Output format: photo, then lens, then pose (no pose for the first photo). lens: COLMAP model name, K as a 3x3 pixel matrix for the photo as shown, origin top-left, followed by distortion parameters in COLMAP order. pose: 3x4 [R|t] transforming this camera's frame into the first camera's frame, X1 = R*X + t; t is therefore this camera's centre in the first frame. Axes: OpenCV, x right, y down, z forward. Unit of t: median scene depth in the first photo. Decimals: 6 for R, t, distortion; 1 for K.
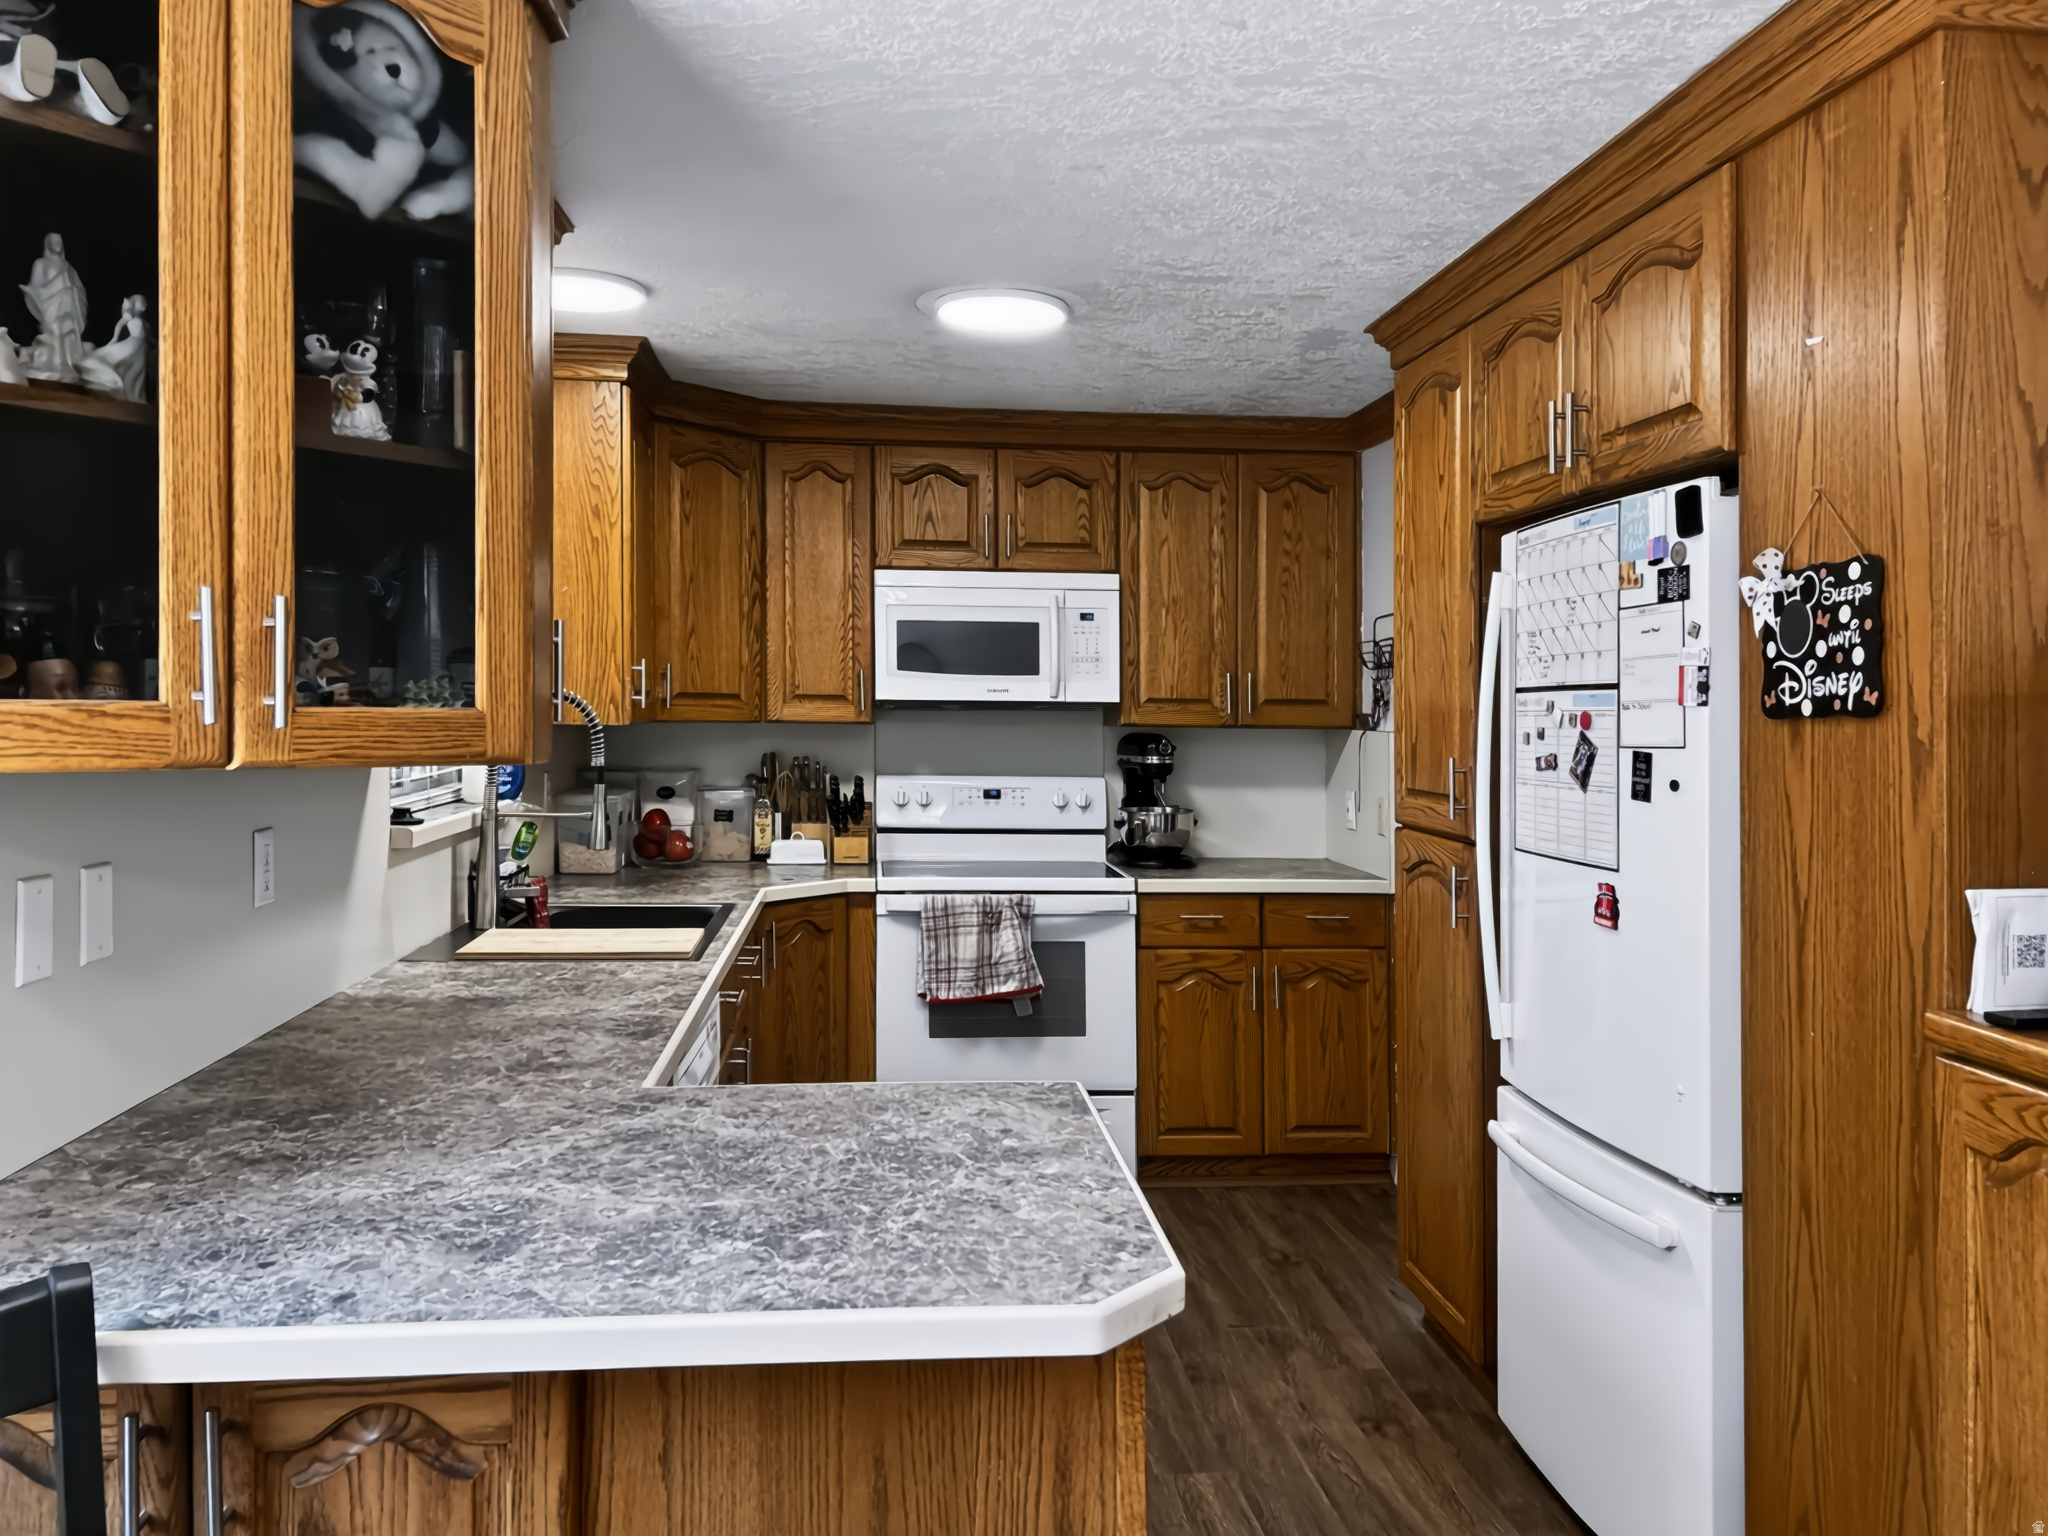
lens RADIAL K [[1540.8, 0, 1023.3], [0, 1540.8, 685.4], [0, 0, 1]] dist [0.002540, -0.004140]
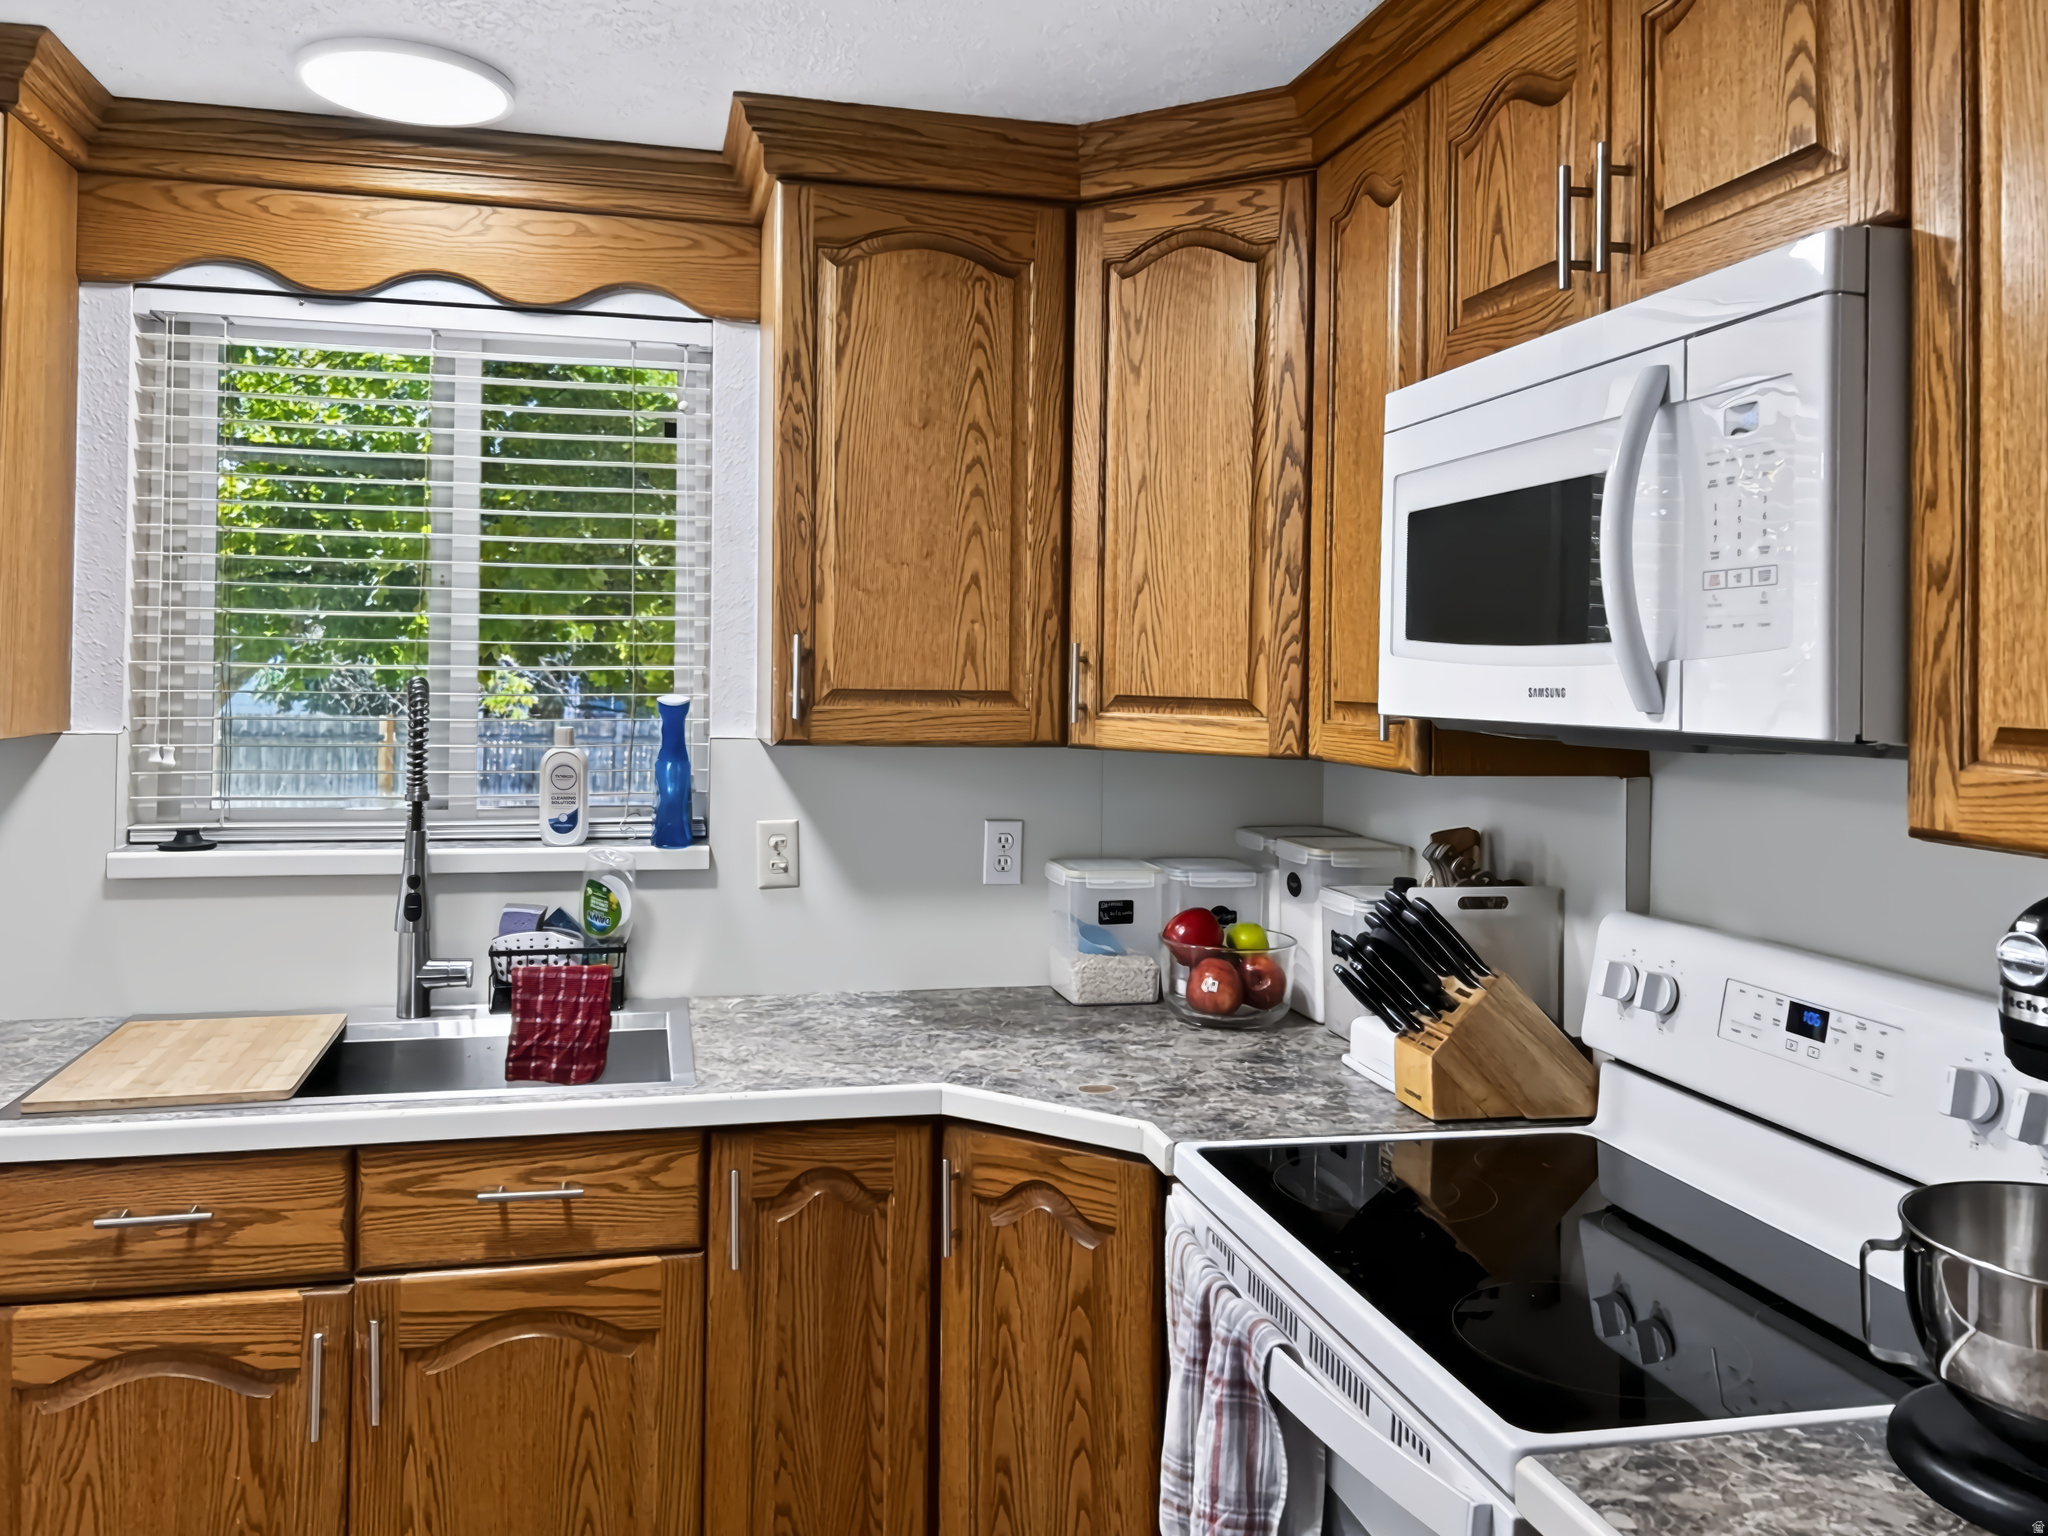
lens RADIAL K [[1540.8, 0, 1023.3], [0, 1540.8, 685.4], [0, 0, 1]] dist [0.002540, -0.004140]
pose [[0.140305, -0.004142, -0.990100, 0.291824], [-0.004613, 0.999978, -0.004837, 0.003395], [0.990098, 0.005246, 0.140283, 0.843366]]
